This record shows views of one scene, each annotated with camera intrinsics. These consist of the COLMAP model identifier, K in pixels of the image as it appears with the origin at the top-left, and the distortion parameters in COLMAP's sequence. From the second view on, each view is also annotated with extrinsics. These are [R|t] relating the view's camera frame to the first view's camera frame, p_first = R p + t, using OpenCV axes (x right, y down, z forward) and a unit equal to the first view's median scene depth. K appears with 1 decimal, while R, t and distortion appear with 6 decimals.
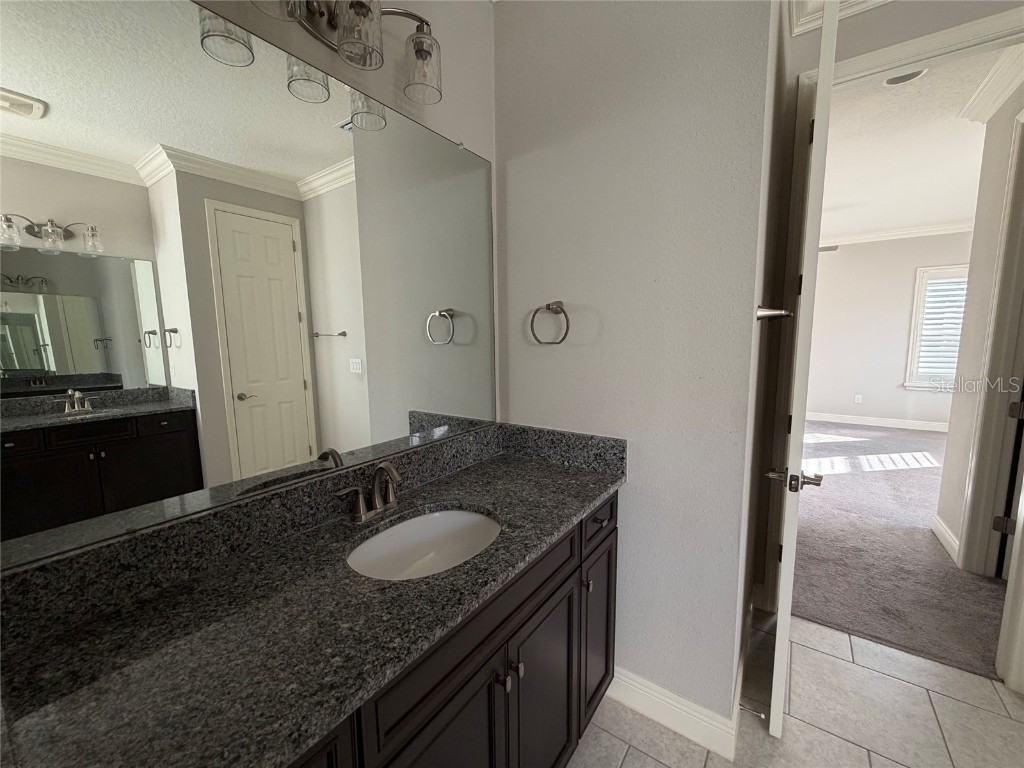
lens RADIAL K [[409.0, 0, 509.3], [0, 409.0, 384.9], [0, 0, 1]] dist [0.001383, -0.000059]
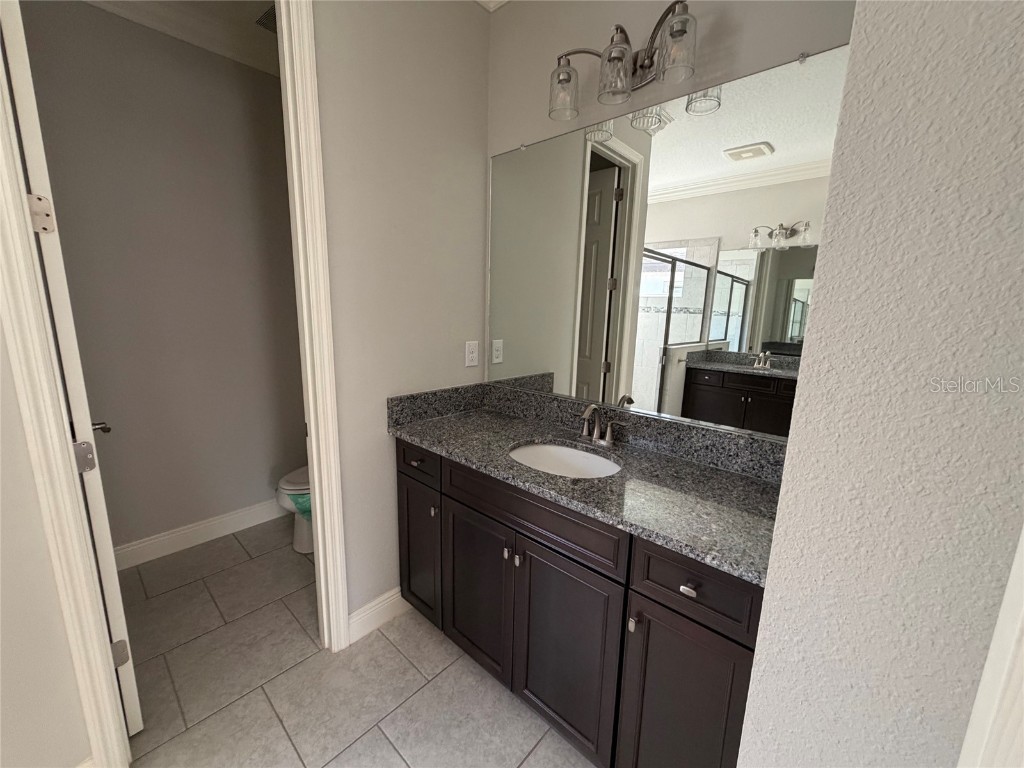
lens RADIAL K [[409.0, 0, 508.2], [0, 409.0, 385.3], [0, 0, 1]] dist [0.001383, -0.000059]
pose [[-0.124949, 0.192980, -0.973214, 0.764367], [-0.143099, 0.967140, 0.210148, -0.085332], [0.981789, 0.165524, -0.093228, 0.625360]]
